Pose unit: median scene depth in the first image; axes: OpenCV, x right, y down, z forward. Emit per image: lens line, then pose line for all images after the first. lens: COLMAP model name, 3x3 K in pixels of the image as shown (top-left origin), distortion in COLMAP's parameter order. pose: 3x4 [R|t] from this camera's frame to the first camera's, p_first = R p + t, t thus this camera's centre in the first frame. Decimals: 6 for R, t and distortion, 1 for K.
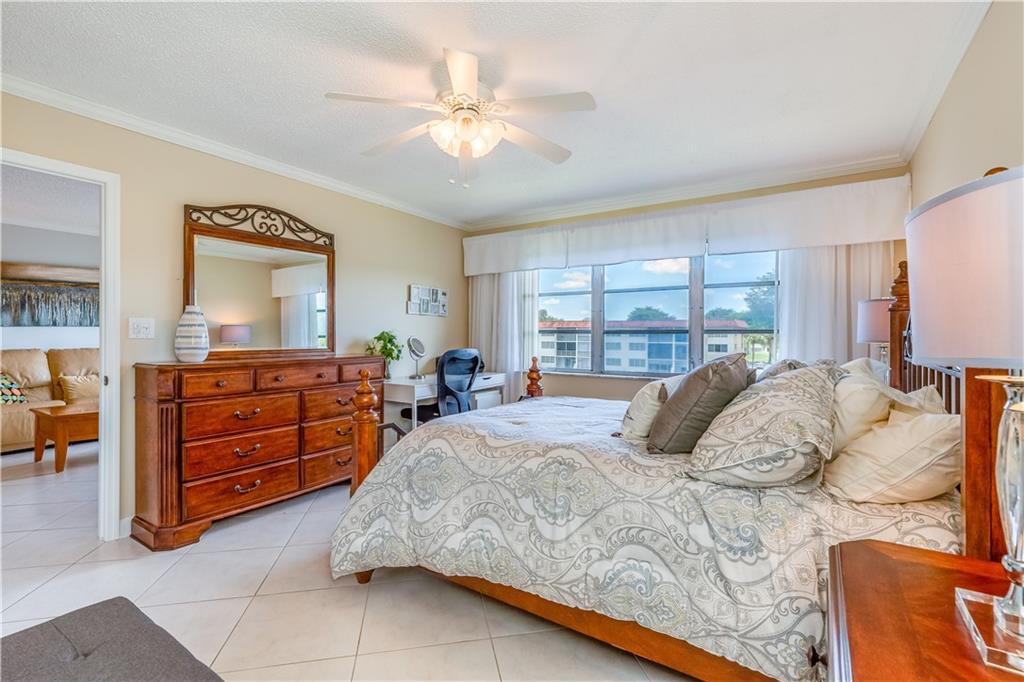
lens RADIAL K [[456.0, 0, 581.5], [0, 456.0, 341.5], [0, 0, 1]] dist [-0.008638, 0.000731]
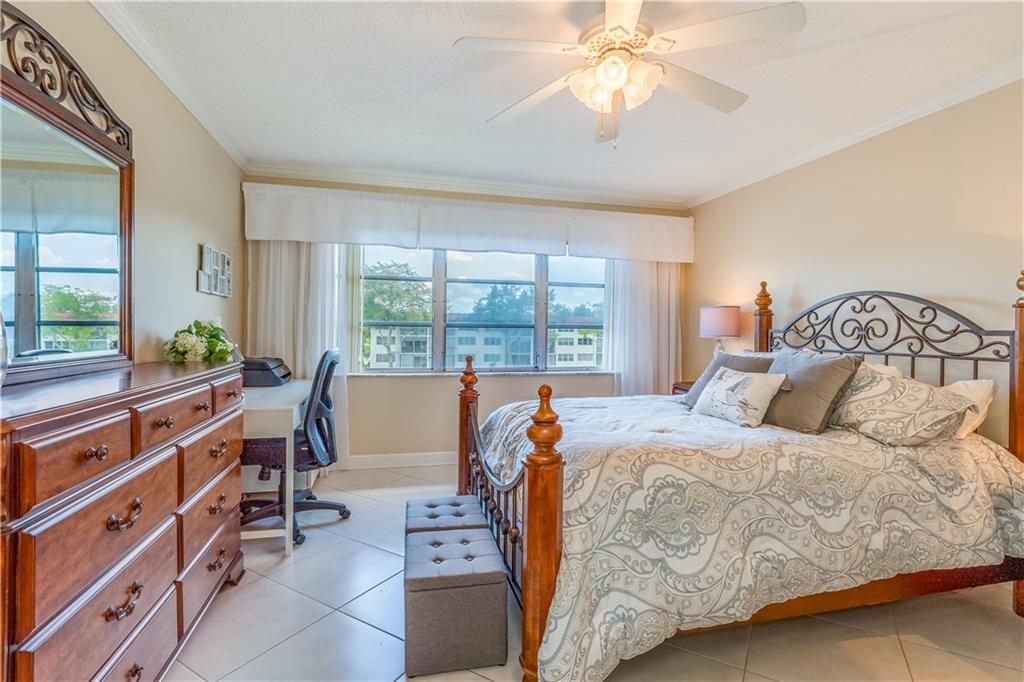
lens RADIAL K [[464.5, 0, 435.5], [0, 464.5, 331.2], [0, 0, 1]] dist [-0.003517, -0.000013]
pose [[0.720083, 0.000353, 0.693888, -0.727201], [0.000126, 1.000000, -0.000640, -0.010644], [-0.693888, 0.000548, 0.720083, 0.436092]]
